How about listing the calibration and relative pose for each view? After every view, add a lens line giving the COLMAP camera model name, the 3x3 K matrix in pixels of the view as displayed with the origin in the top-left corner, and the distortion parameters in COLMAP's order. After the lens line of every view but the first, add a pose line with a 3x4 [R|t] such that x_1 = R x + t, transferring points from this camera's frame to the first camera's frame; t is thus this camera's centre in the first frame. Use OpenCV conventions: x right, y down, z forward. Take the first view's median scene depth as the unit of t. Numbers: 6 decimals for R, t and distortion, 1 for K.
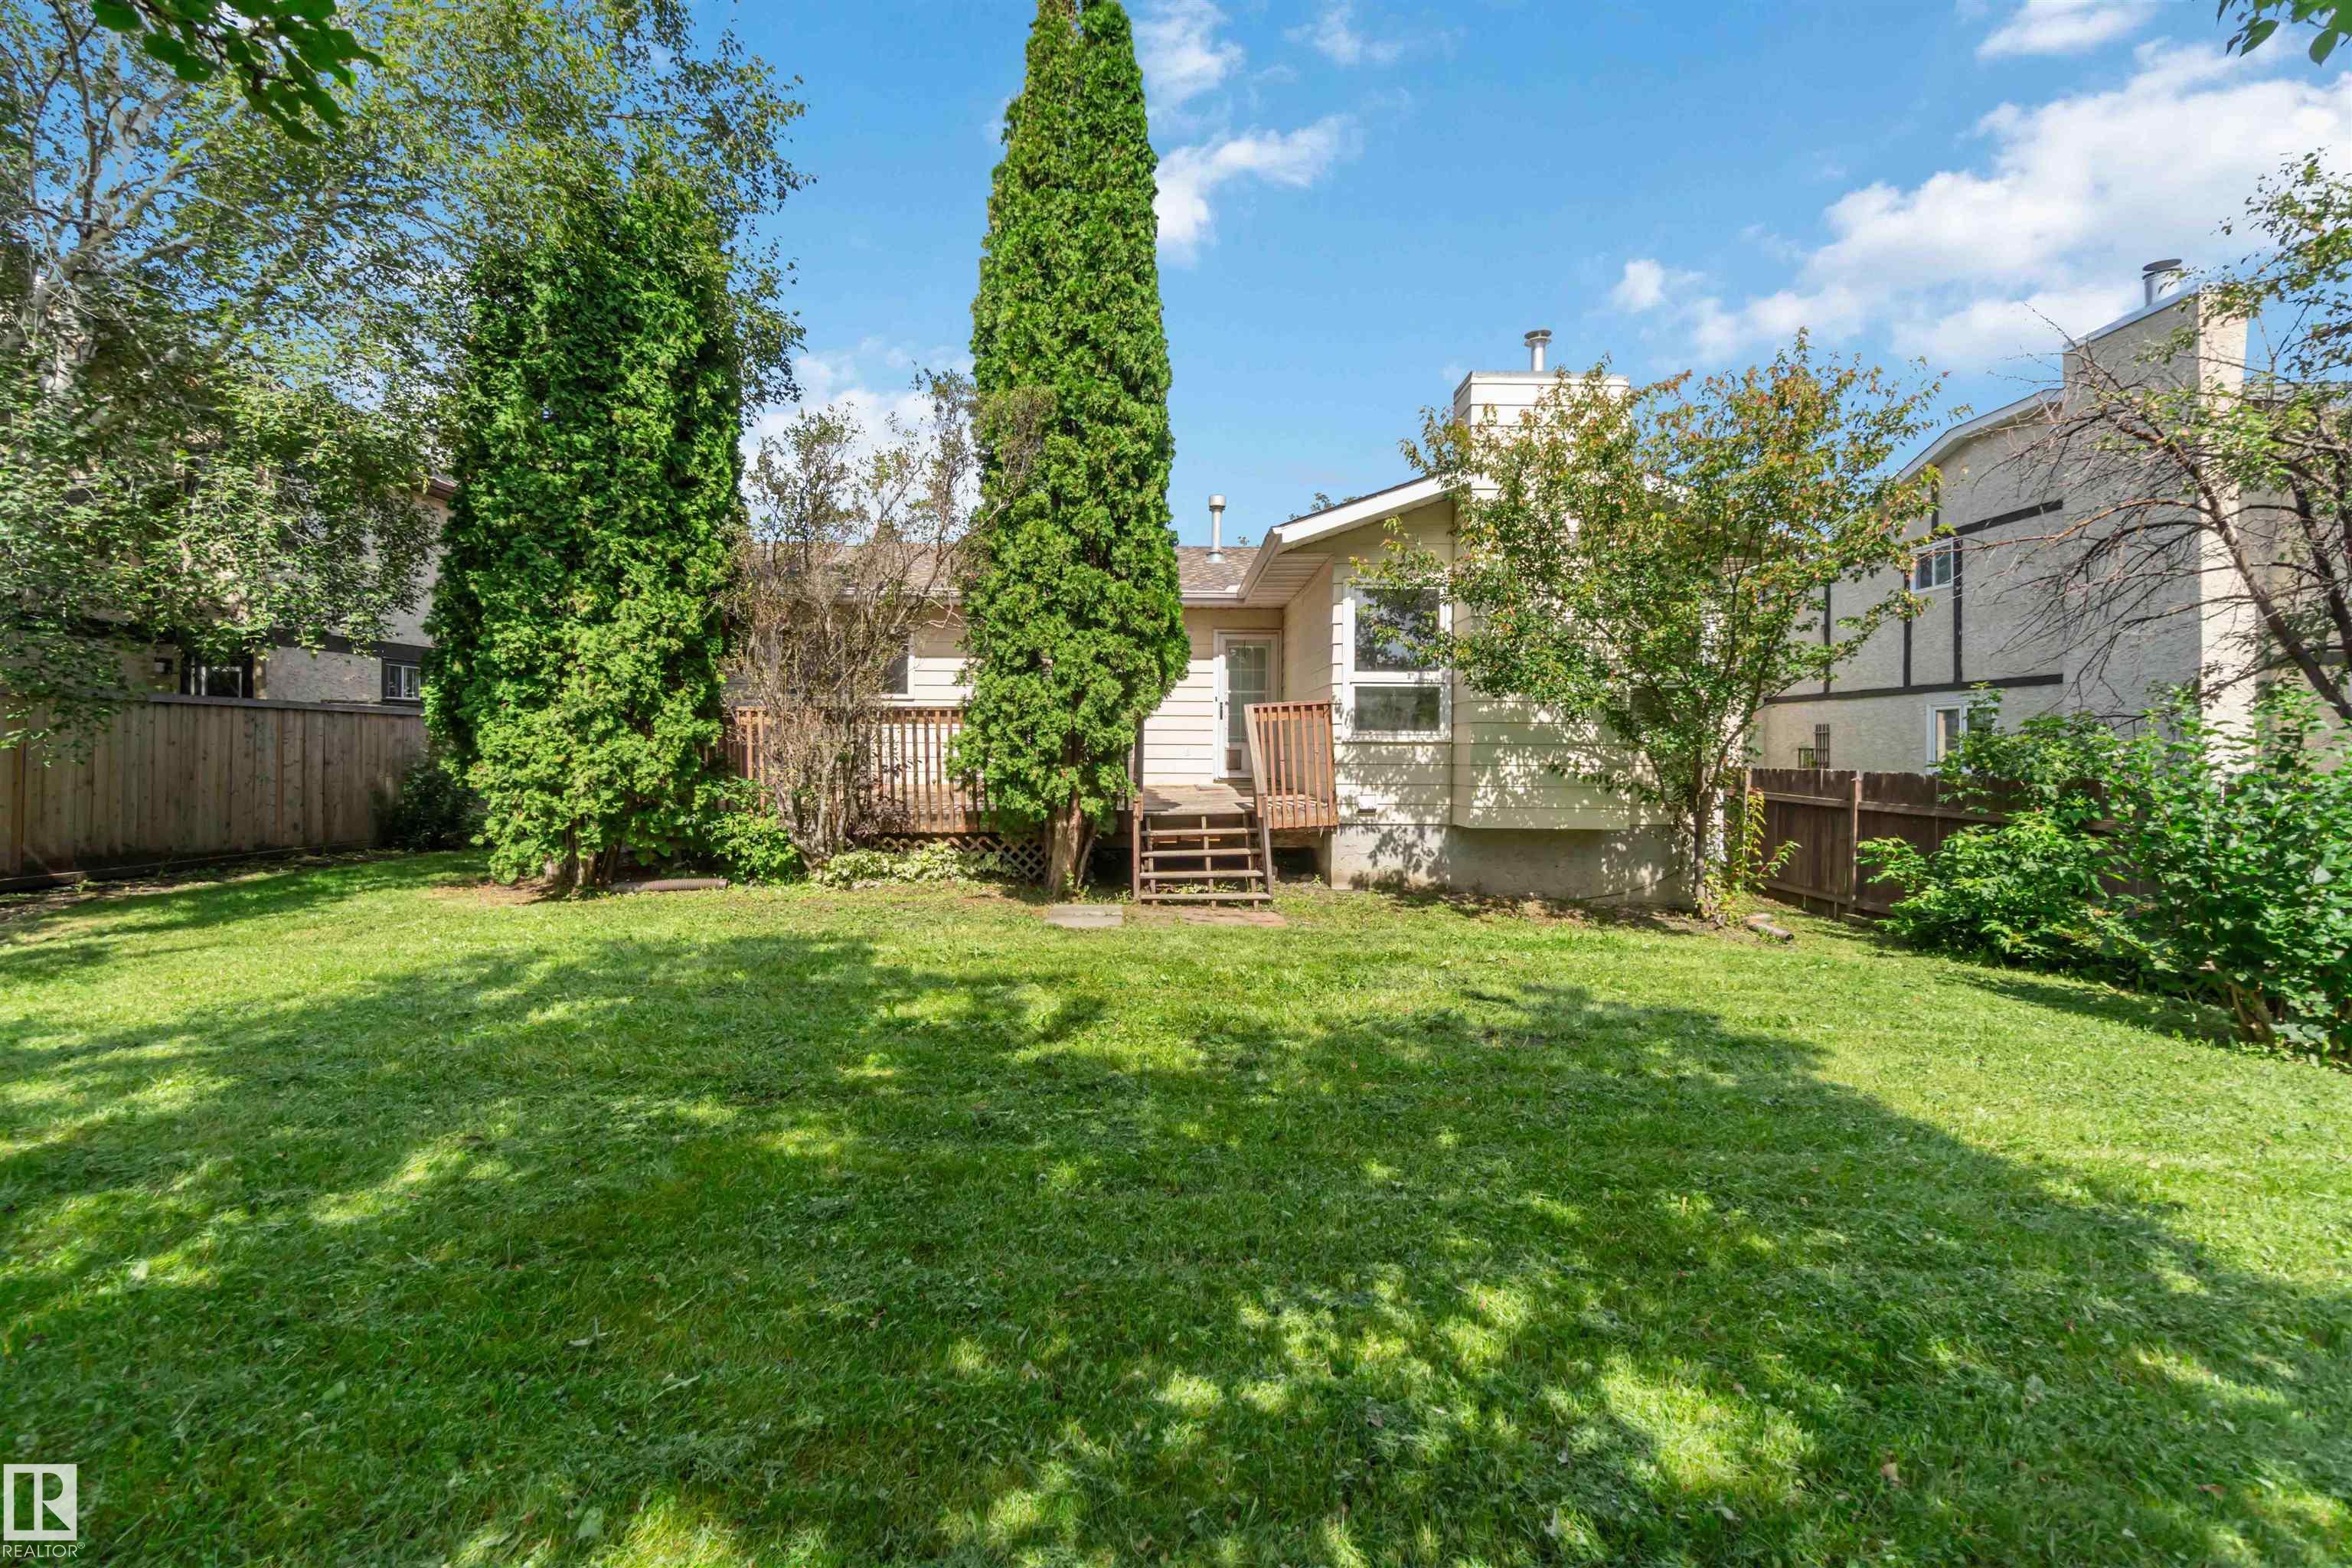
lens RADIAL K [[1055.9, 0, 1180.8], [0, 1055.9, 734.1], [0, 0, 1]] dist [-0.001860, -0.000127]
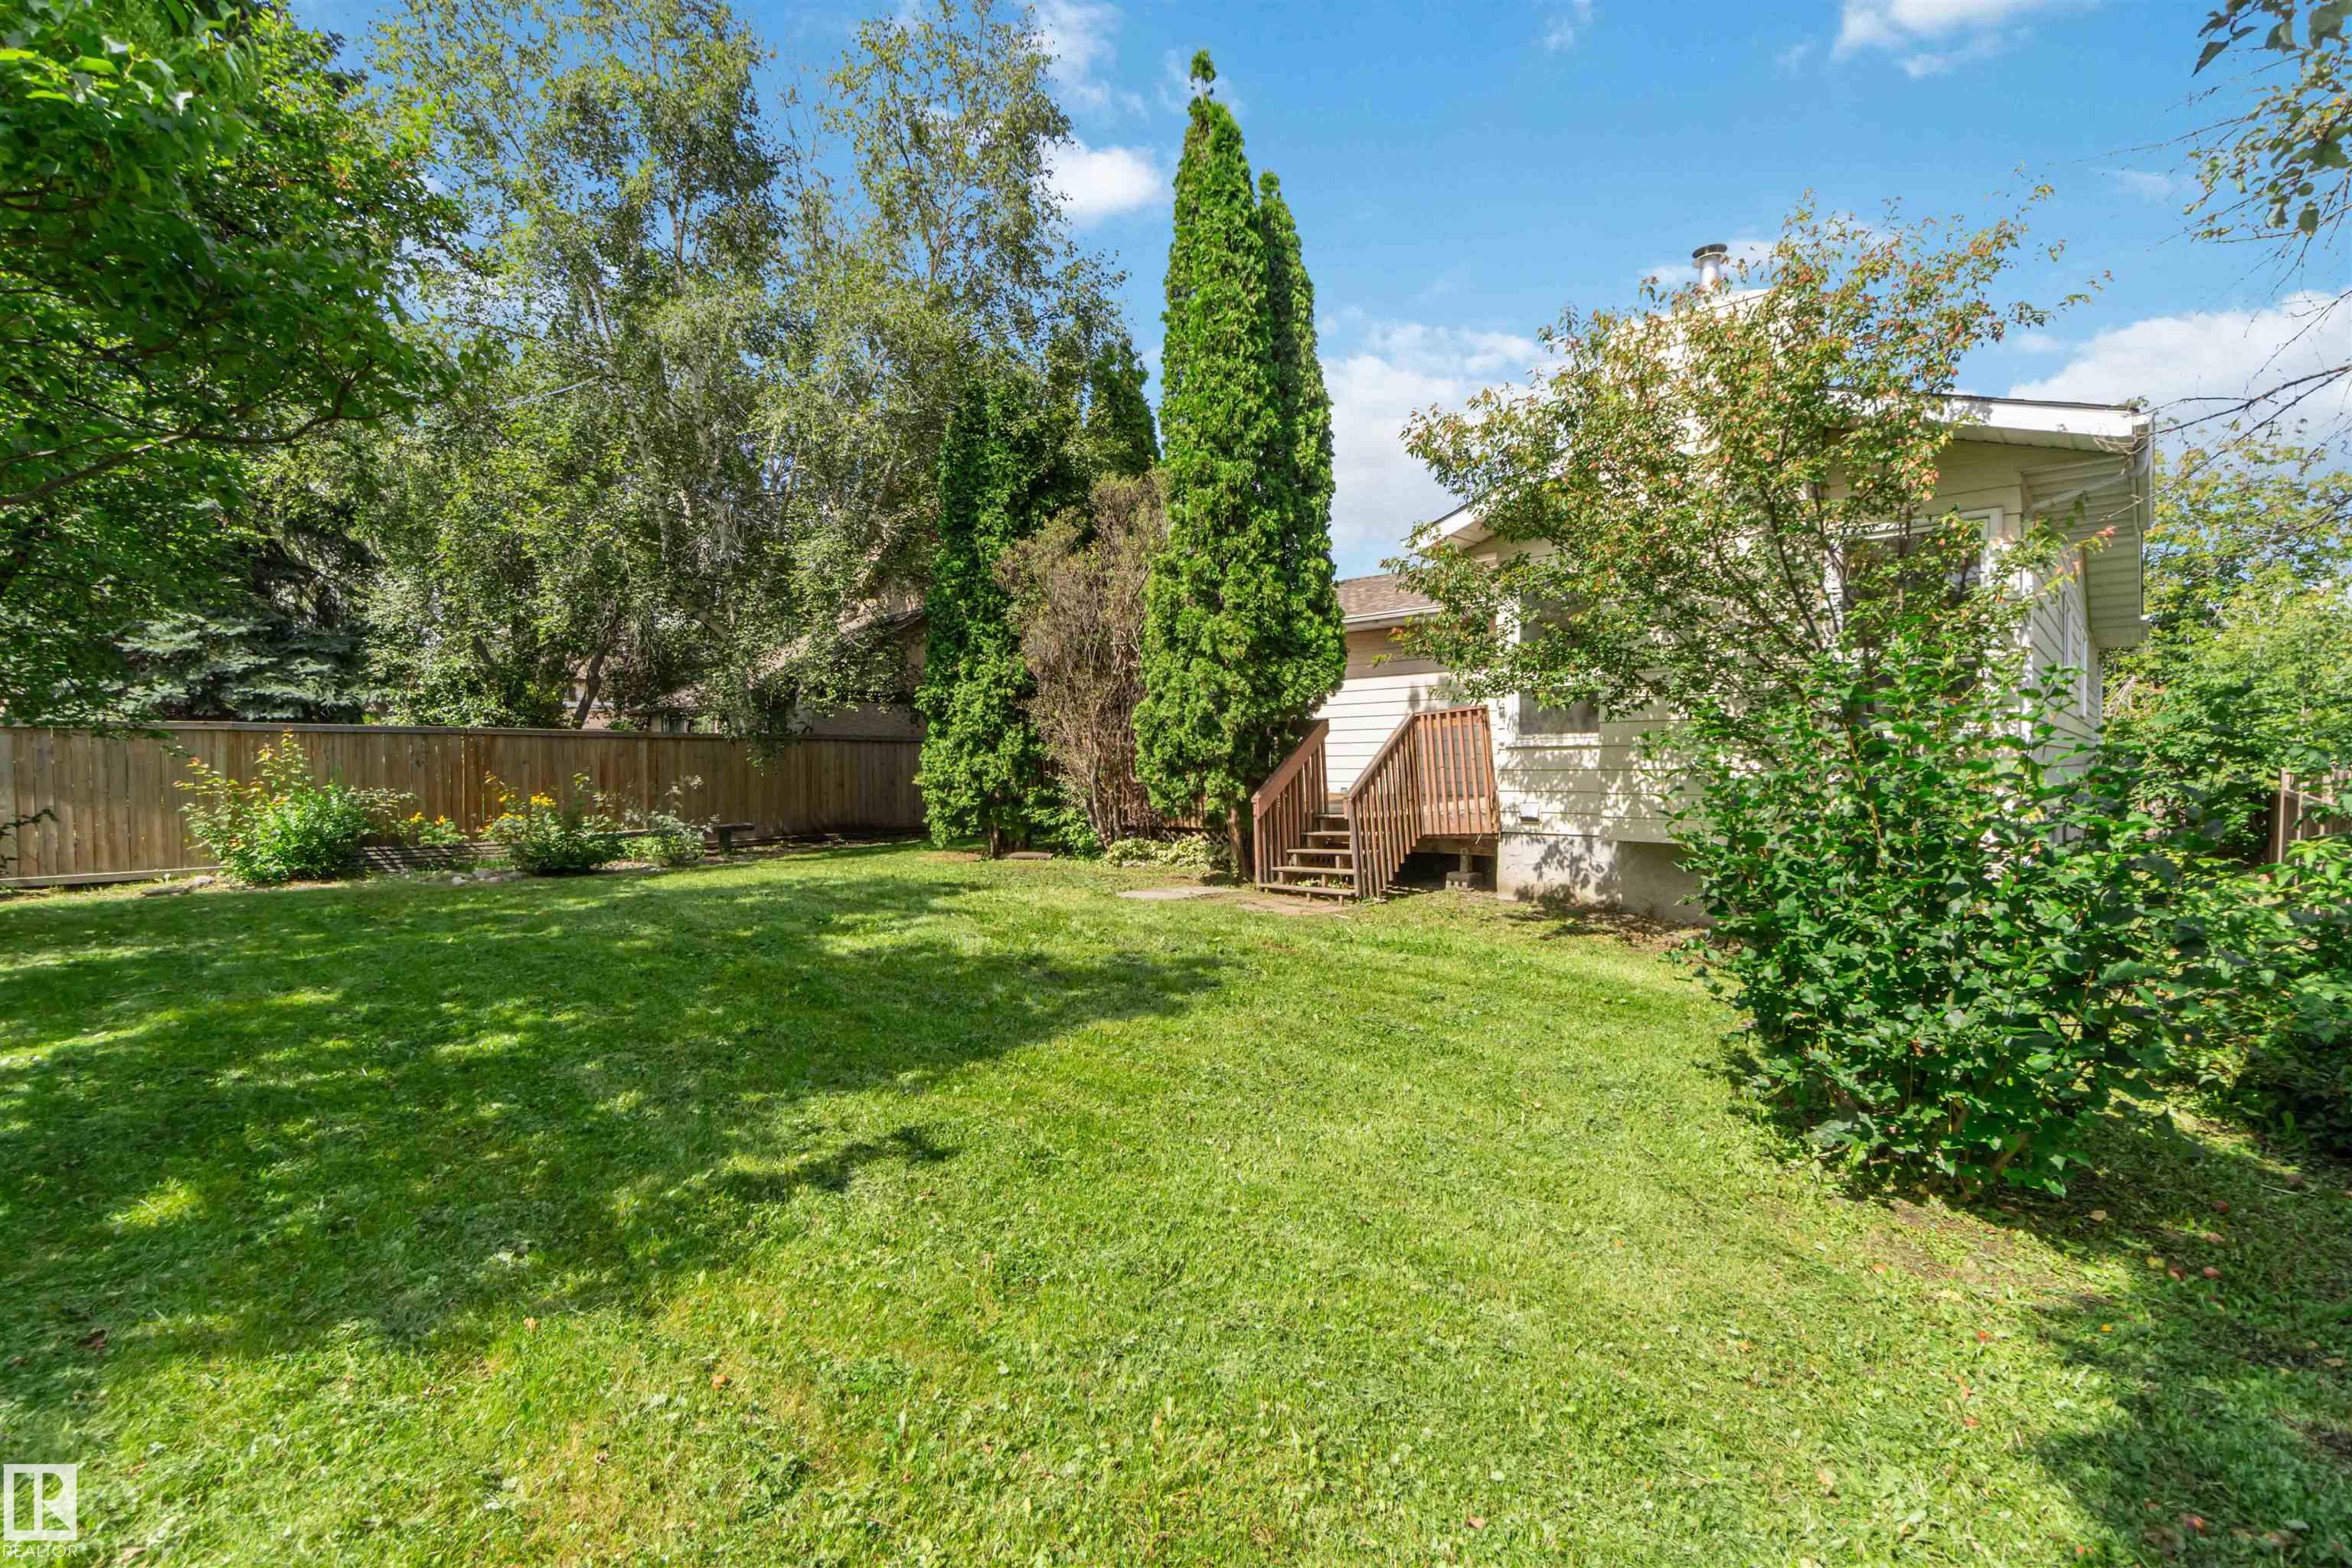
lens RADIAL K [[1054.5, 0, 1176.0], [0, 1054.5, 784.0], [0, 0, 1]] dist [-0.001035, -0.000106]
pose [[0.699027, 0.001171, -0.715095, 0.640368], [0.017781, 0.999661, 0.019019, 0.017388], [0.714875, -0.026010, 0.698769, 0.115200]]
